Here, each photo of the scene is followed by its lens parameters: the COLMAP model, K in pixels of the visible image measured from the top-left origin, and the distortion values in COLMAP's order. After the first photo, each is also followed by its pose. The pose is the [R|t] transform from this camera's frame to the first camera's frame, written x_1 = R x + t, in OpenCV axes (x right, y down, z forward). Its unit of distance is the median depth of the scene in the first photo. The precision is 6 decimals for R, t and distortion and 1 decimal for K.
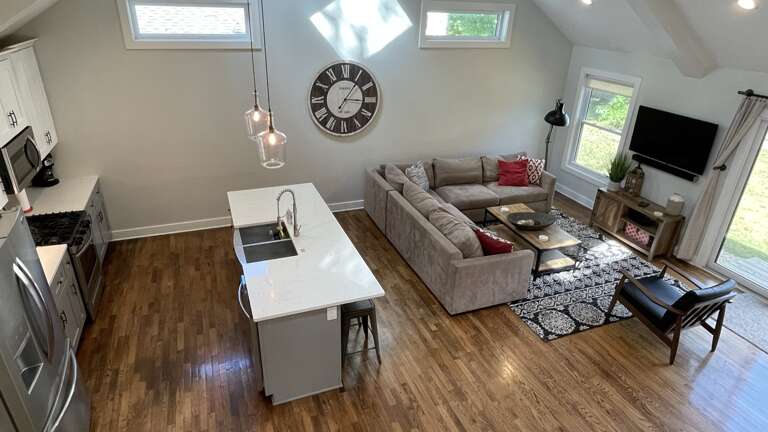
lens RADIAL K [[460.5, 0, 382.9], [0, 460.5, 214.7], [0, 0, 1]] dist [0.002040, -0.004618]
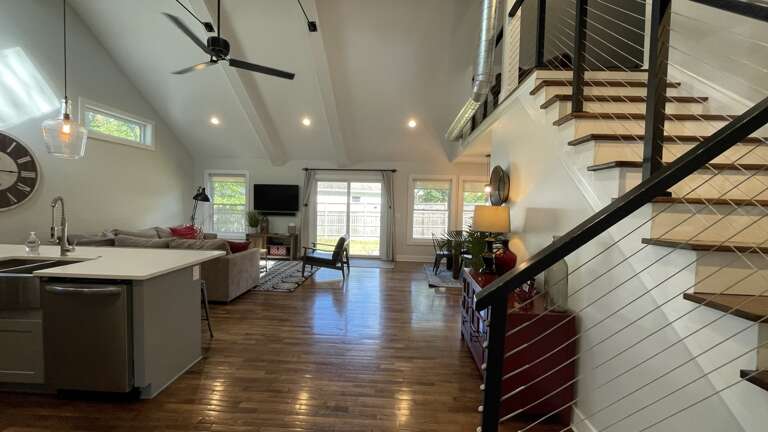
lens RADIAL K [[309.6, 0, 386.0], [0, 309.6, 215.4], [0, 0, 1]] dist [-0.004186, -0.000035]
pose [[0.398252, -0.061408, 0.915218, -0.338589], [0.381814, 0.918309, -0.104529, 0.192976], [-0.834034, 0.391072, 0.389165, 0.157672]]
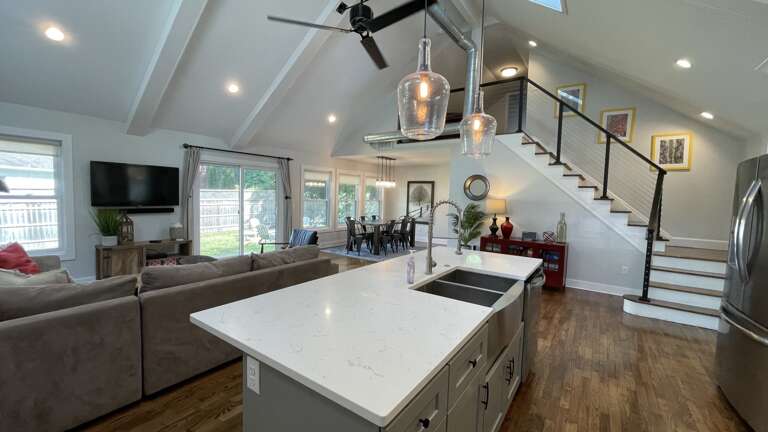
lens RADIAL K [[309.6, 0, 385.5], [0, 309.6, 216.1], [0, 0, 1]] dist [-0.004186, -0.000035]
pose [[-0.556578, -0.103837, 0.824281, -0.376964], [0.312360, 0.893209, 0.323434, -0.145855], [-0.769839, 0.437489, -0.464706, 0.870342]]
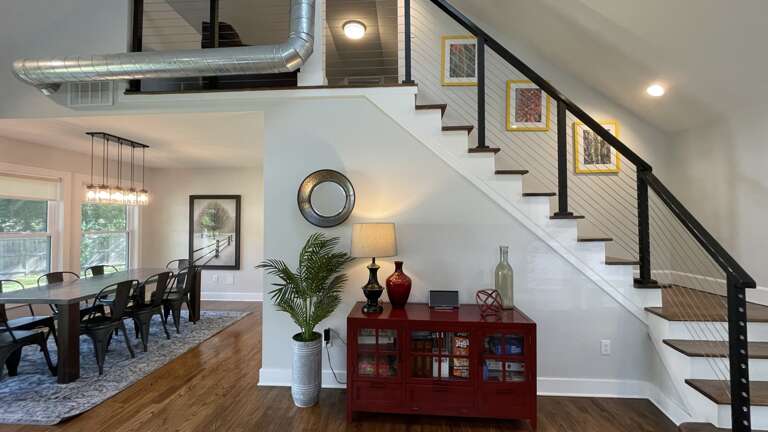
lens RADIAL K [[309.6, 0, 381.9], [0, 309.6, 217.7], [0, 0, 1]] dist [-0.004186, -0.000035]
pose [[-0.907741, -0.027796, 0.418608, 0.006556], [0.151658, 0.908584, 0.389198, 0.038193], [-0.391159, 0.416776, -0.820544, 0.510193]]
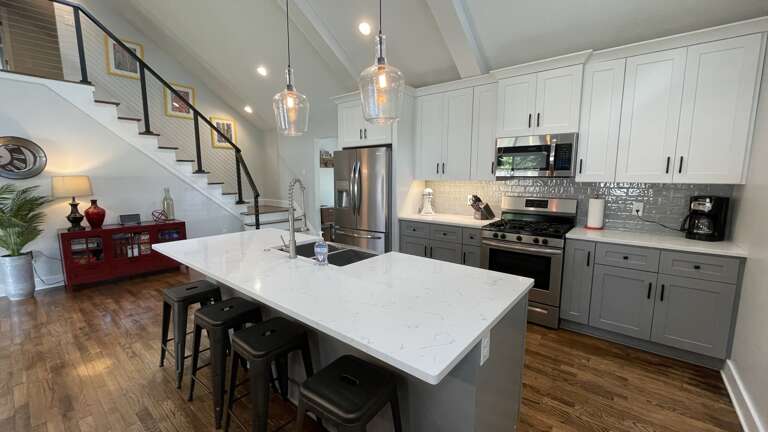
lens RADIAL K [[309.6, 0, 385.7], [0, 309.6, 214.4], [0, 0, 1]] dist [-0.004186, -0.000035]
pose [[-0.868986, 0.029933, -0.493931, -0.060204], [-0.237284, 0.850718, 0.469015, -0.174738], [0.434235, 0.524769, -0.732159, 0.954268]]
